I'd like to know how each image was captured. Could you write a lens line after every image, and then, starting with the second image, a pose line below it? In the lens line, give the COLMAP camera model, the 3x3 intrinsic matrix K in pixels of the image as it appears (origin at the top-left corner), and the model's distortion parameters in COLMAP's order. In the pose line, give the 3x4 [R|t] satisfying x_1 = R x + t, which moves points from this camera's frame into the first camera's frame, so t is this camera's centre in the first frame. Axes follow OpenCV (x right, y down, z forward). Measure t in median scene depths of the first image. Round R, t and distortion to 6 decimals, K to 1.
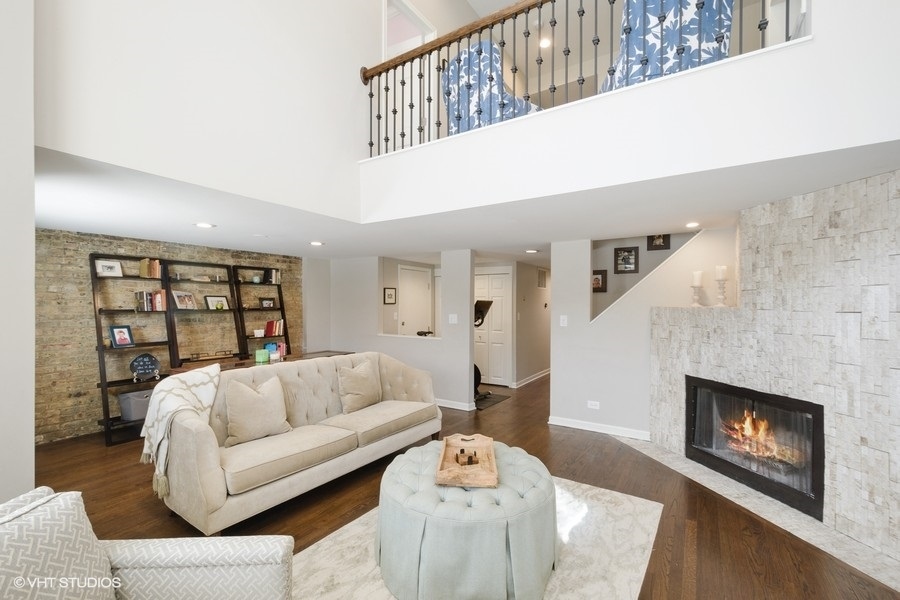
lens RADIAL K [[402.5, 0, 453.9], [0, 402.5, 304.7], [0, 0, 1]] dist [0.007366, -0.000276]
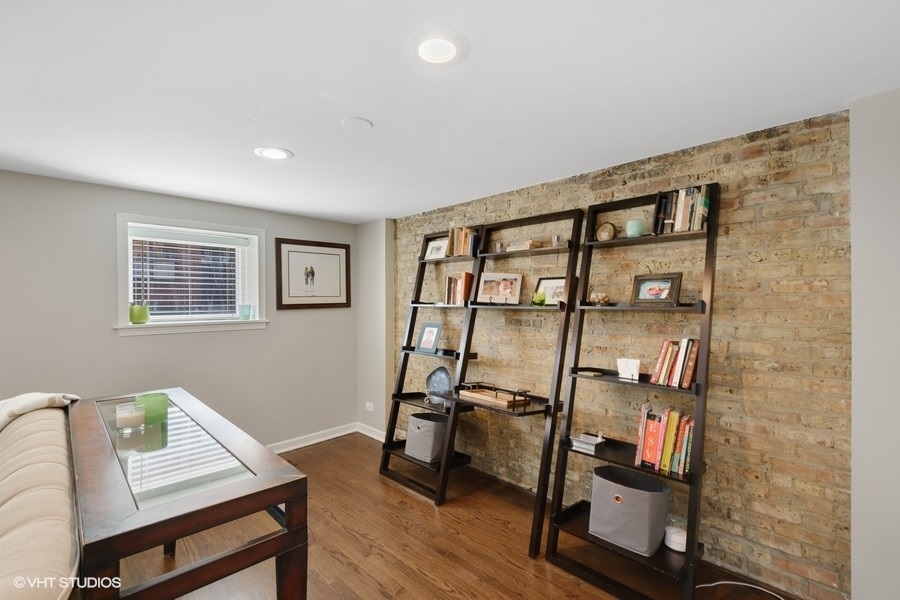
lens RADIAL K [[402.5, 0, 448.8], [0, 402.5, 297.7], [0, 0, 1]] dist [0.007366, -0.000276]
pose [[-0.188131, -0.015827, -0.982016, -0.084128], [0.000024, 0.999870, -0.016119, 0.009447], [0.982144, -0.003056, -0.188106, 0.917196]]
